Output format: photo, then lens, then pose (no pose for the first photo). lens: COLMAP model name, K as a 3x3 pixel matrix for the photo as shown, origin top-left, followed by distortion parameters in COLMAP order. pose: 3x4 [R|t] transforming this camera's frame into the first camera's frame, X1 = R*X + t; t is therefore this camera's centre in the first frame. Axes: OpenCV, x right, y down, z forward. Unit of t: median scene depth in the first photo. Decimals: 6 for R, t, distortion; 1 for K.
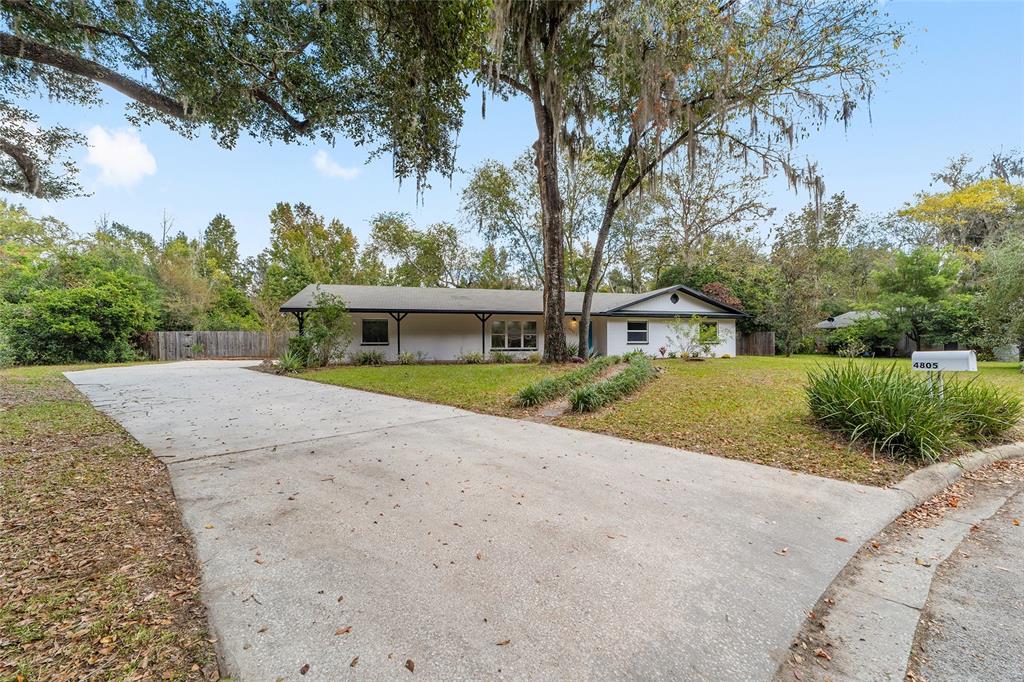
lens RADIAL K [[398.4, 0, 512.0], [0, 398.4, 341.0], [0, 0, 1]] dist [-0.009165, 0.000212]
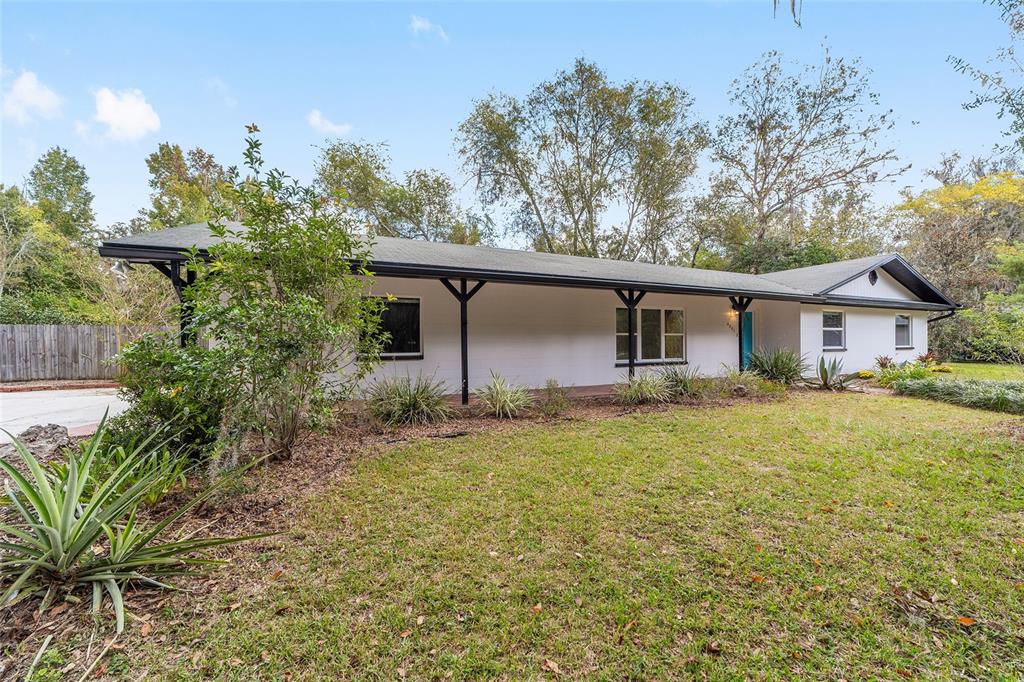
lens RADIAL K [[418.0, 0, 531.3], [0, 418.0, 342.4], [0, 0, 1]] dist [-0.002026, 0.000086]
pose [[0.983889, -0.000908, 0.178776, -0.127249], [-0.000543, 0.999967, 0.008066, -0.005108], [-0.178777, -0.008033, 0.983857, 0.251748]]
